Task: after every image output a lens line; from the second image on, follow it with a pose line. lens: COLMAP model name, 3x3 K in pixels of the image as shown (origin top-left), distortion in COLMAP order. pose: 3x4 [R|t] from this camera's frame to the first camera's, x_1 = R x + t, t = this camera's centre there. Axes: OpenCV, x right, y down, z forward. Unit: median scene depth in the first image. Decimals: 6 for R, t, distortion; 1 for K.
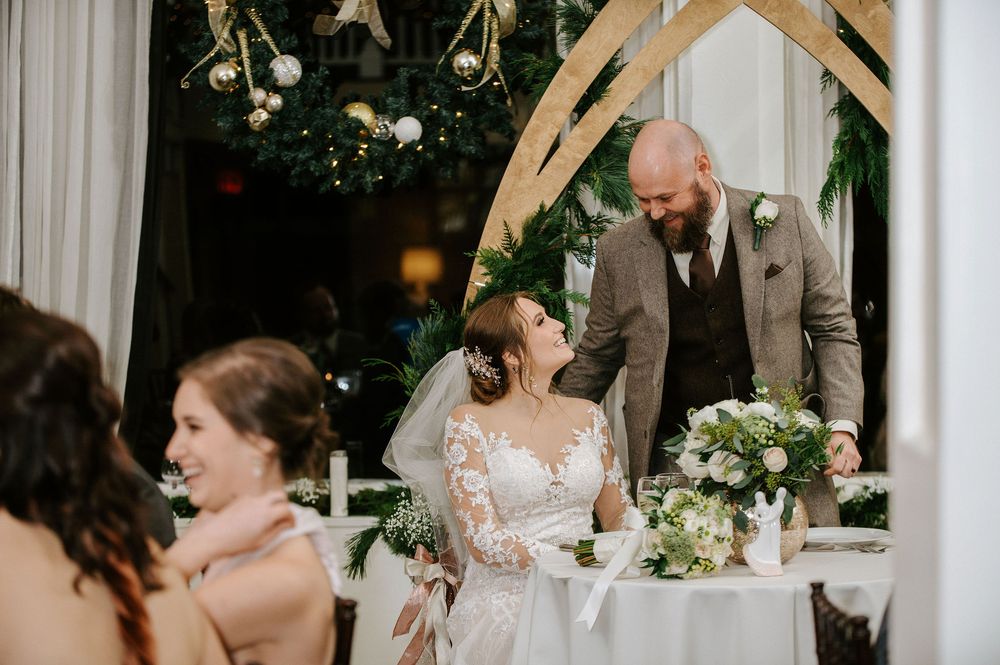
lens RADIAL K [[2384.4, 0, 500.0], [0, 2384.4, 332.5], [0, 0, 1]] dist [-0.094378, 0.013073]
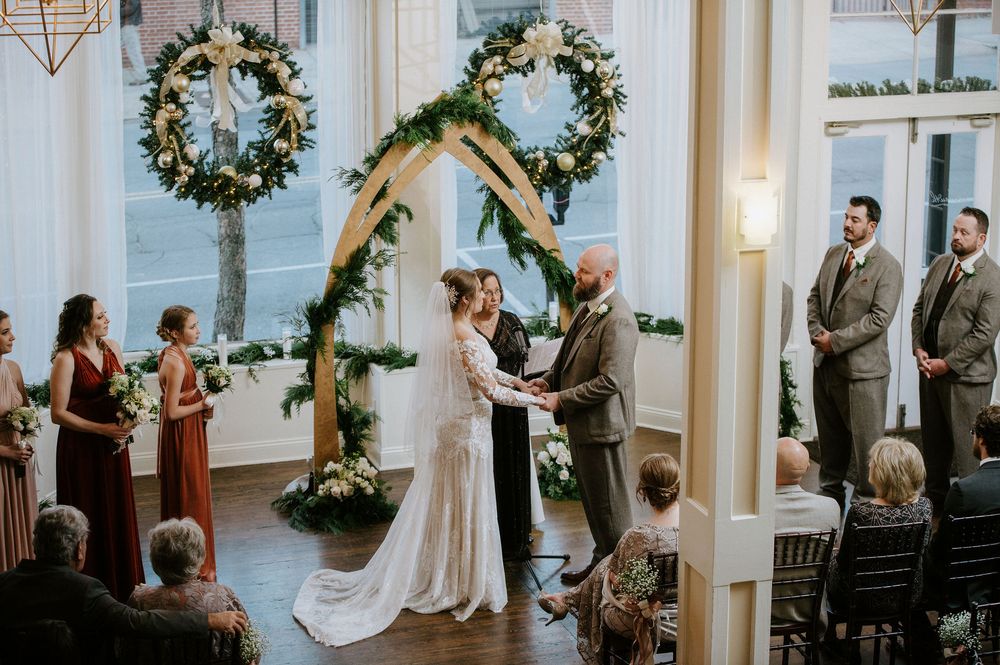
lens RADIAL K [[2318.2, 0, 500.0], [0, 2318.2, 332.5], [0, 0, 1]] dist [-0.233720, 0.606027]
pose [[0.941306, -0.077953, 0.328430, -0.569684], [0.004290, 0.975654, 0.219274, -0.444631], [-0.337527, -0.204995, 0.918723, -1.031135]]
